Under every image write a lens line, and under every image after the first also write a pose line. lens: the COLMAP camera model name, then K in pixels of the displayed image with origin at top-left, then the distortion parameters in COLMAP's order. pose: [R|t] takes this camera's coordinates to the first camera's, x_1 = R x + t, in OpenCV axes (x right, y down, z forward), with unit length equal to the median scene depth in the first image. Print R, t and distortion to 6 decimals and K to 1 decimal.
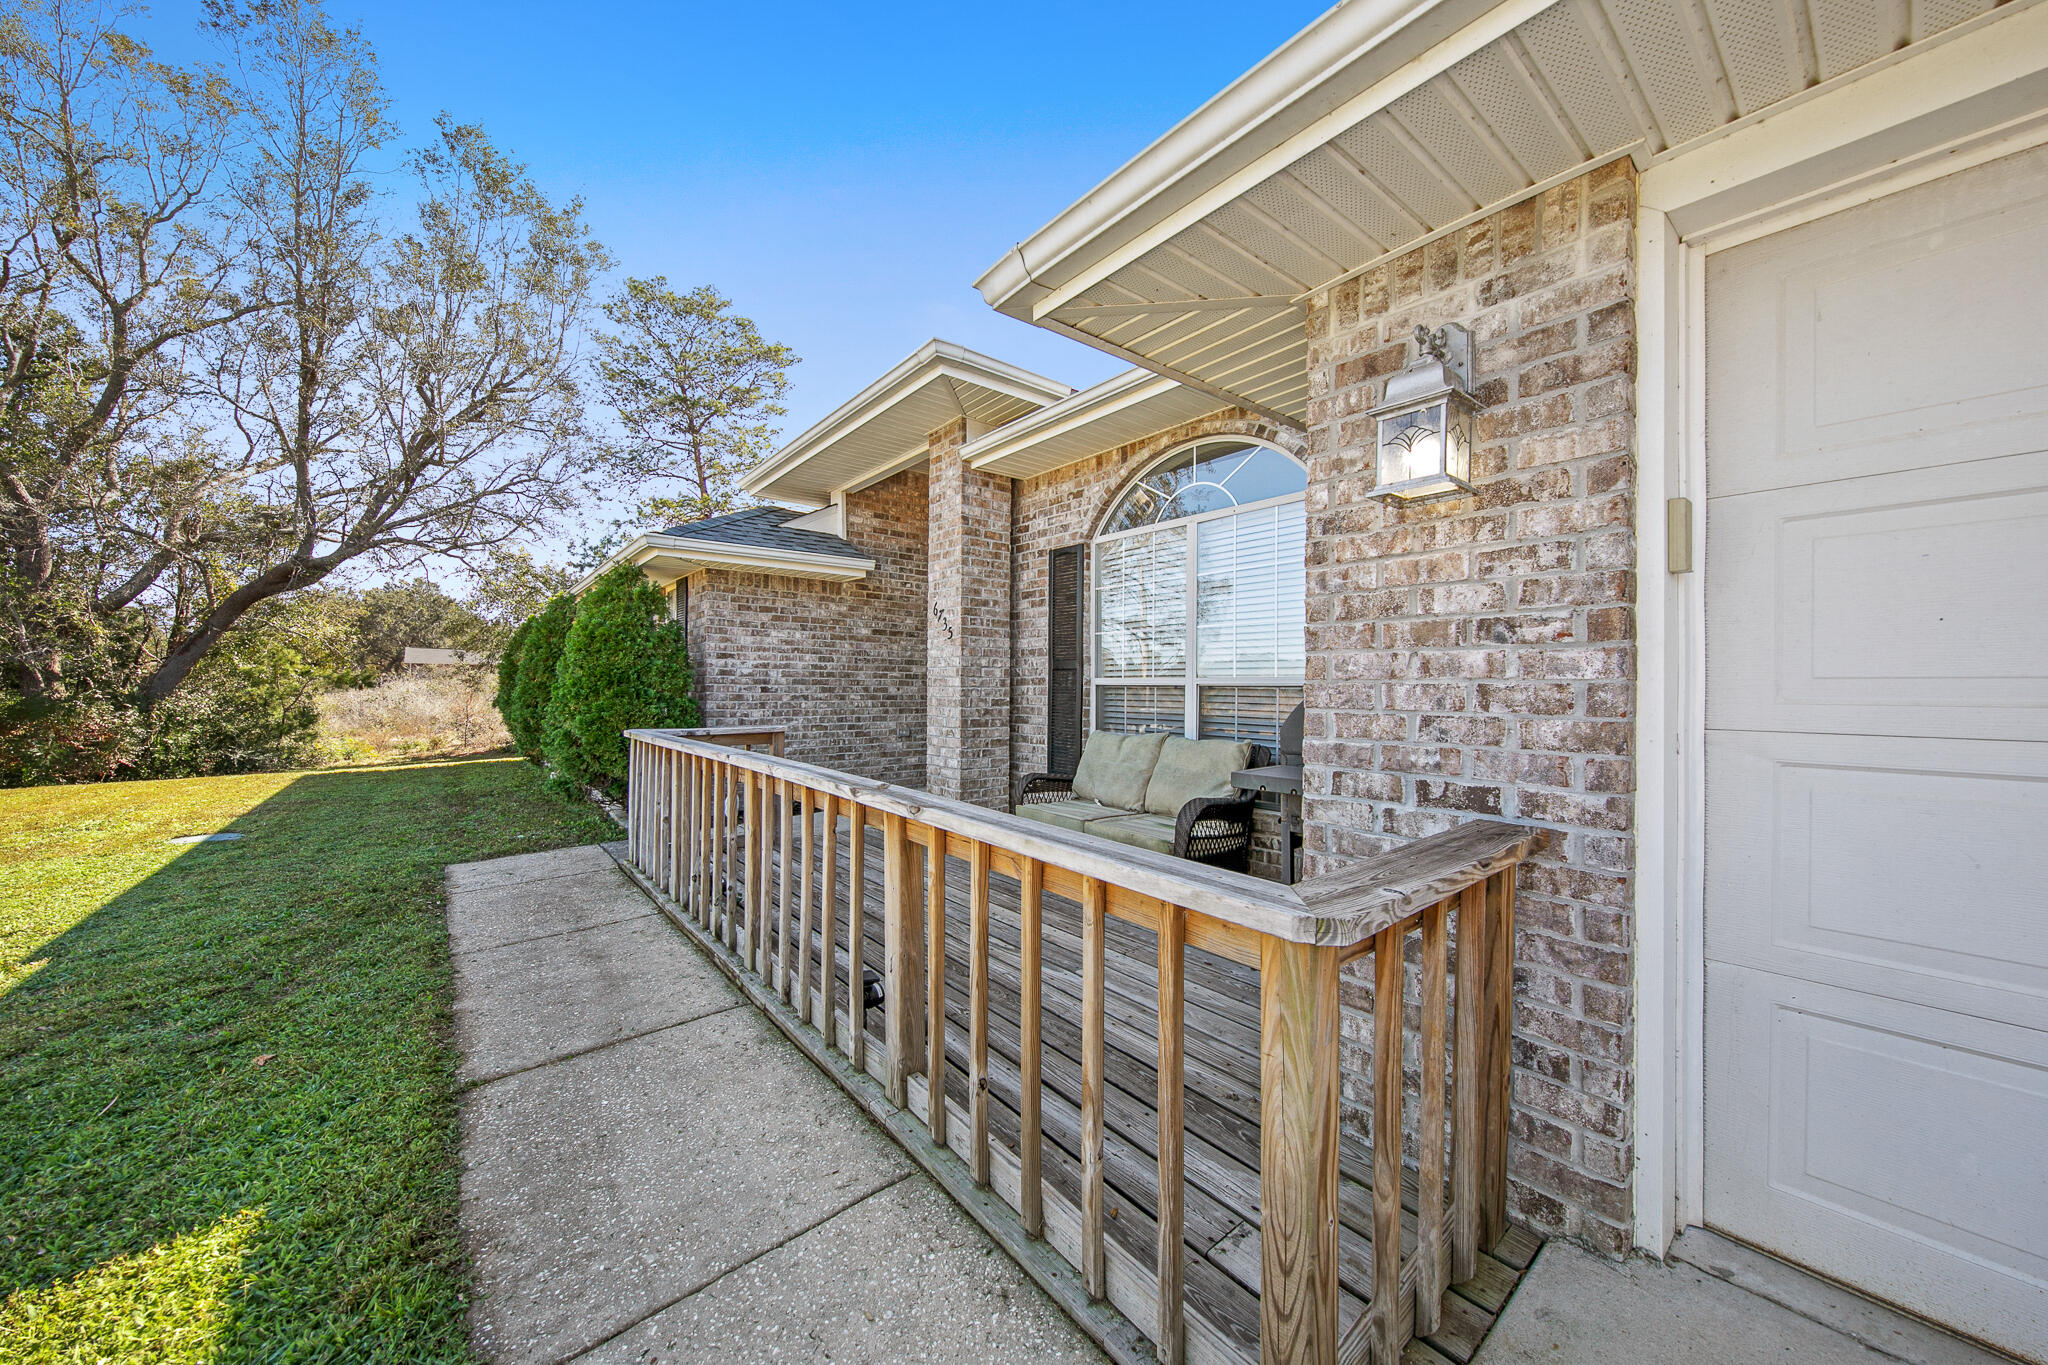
lens RADIAL K [[701.4, 0, 1025.4], [0, 701.4, 683.7], [0, 0, 1]] dist [0.005971, -0.000086]
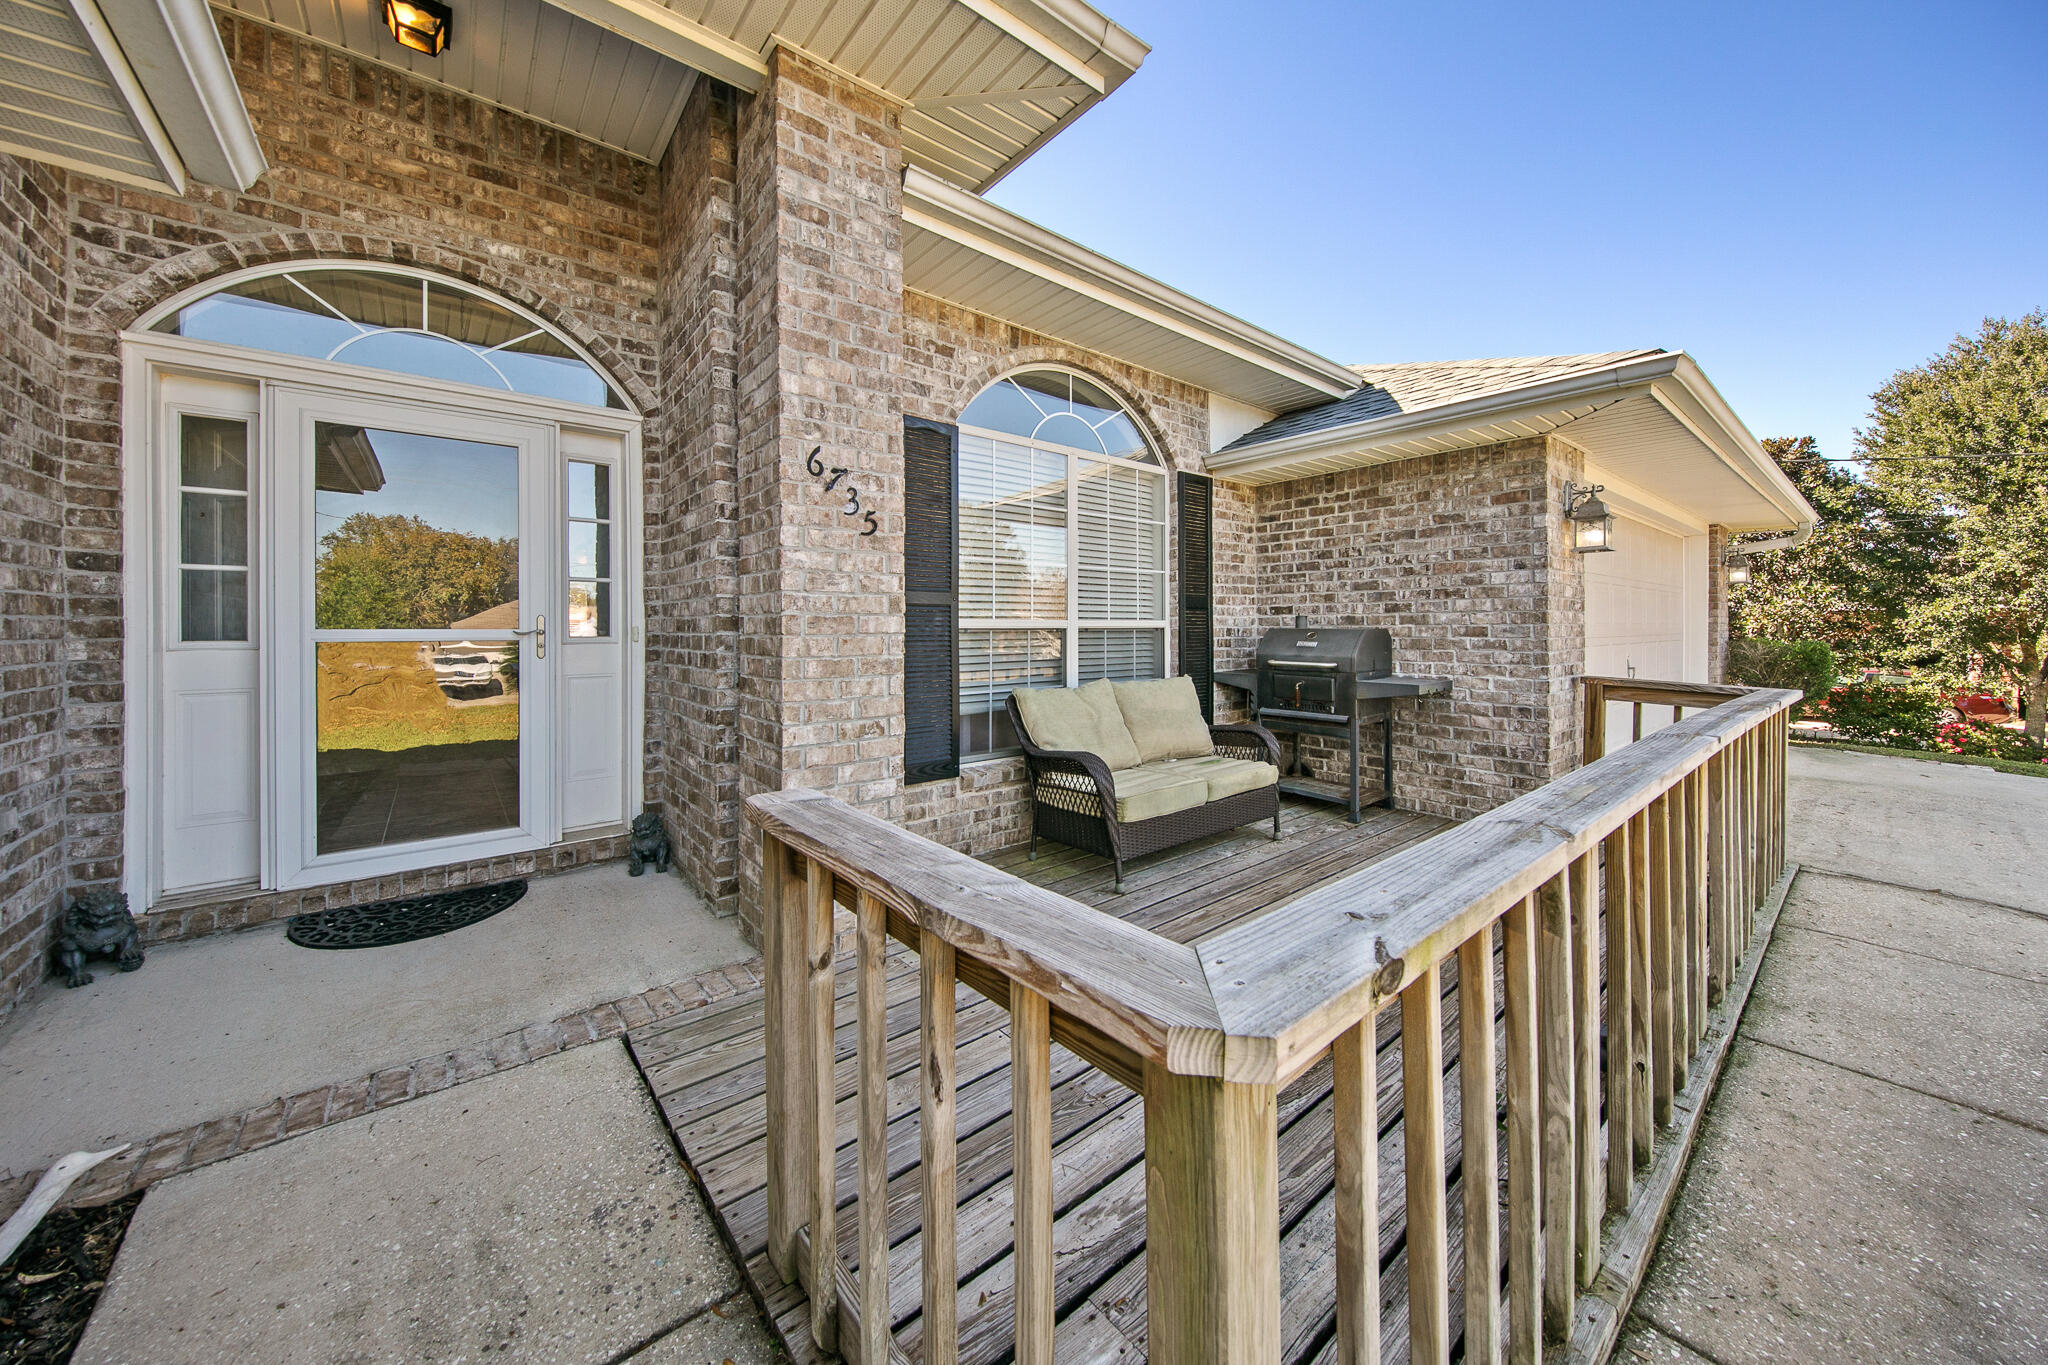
lens RADIAL K [[701.4, 0, 1013.7], [0, 701.4, 627.0], [0, 0, 1]] dist [0.005971, -0.000086]
pose [[0.016153, -0.007318, 0.999843, -0.592234], [-0.003152, 0.999968, 0.007370, -0.004492], [-0.999865, -0.003271, 0.016129, 0.891420]]
